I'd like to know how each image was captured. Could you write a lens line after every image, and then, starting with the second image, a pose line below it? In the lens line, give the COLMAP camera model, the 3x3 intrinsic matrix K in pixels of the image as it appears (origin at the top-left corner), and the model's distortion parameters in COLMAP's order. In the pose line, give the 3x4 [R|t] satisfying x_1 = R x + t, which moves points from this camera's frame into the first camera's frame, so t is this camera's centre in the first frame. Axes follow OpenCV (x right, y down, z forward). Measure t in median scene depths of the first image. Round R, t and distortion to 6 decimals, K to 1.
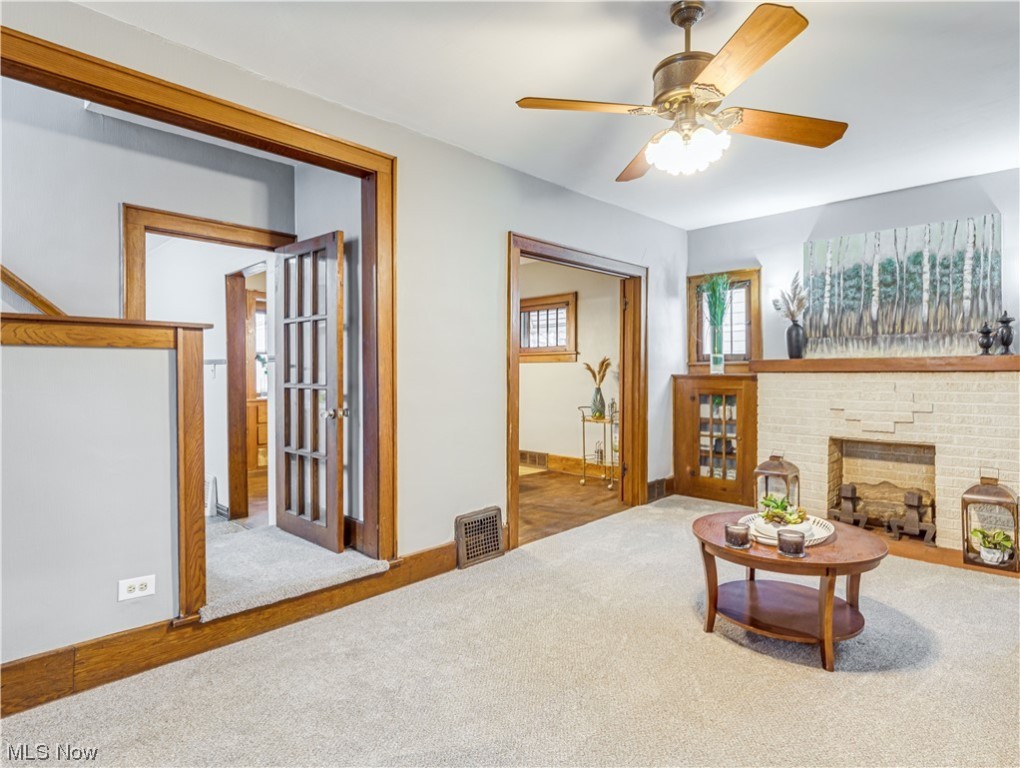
lens RADIAL K [[550.2, 0, 523.9], [0, 550.2, 384.9], [0, 0, 1]] dist [-0.003063, -0.000493]
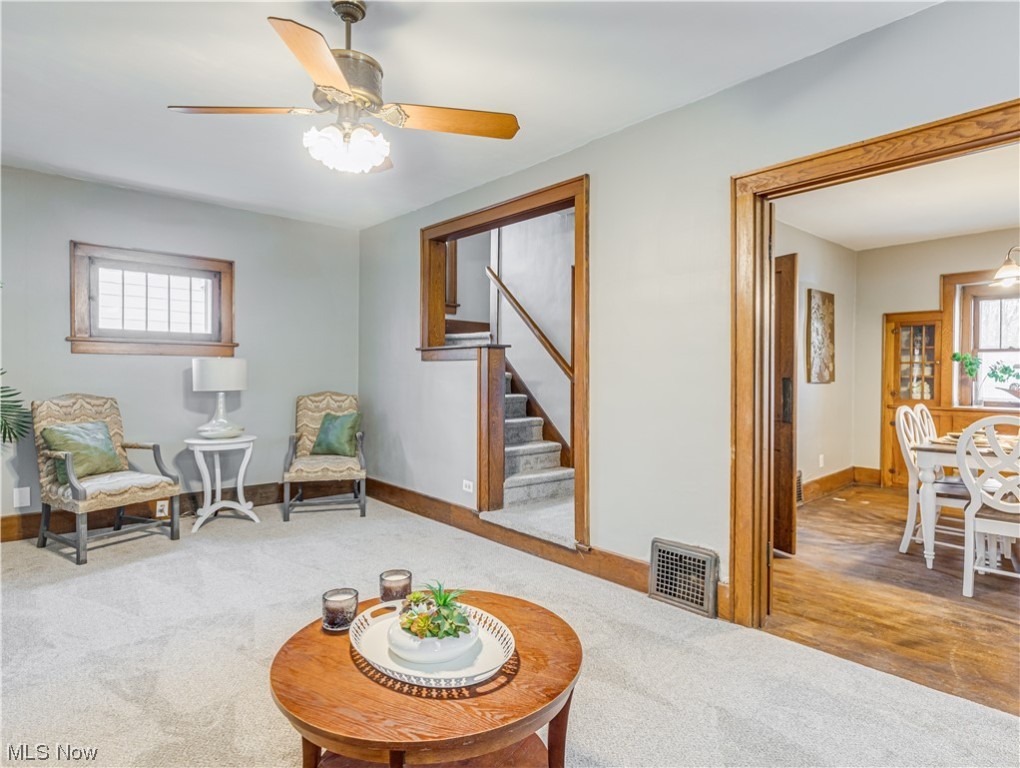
lens RADIAL K [[576.8, 0, 510.0], [0, 576.8, 384.0], [0, 0, 1]] dist [-0.016638, -0.000105]
pose [[-0.089024, 0.019760, -0.995833, 0.851544], [-0.026206, 0.999411, 0.022174, -0.021722], [0.995685, 0.028071, -0.088454, 0.885991]]
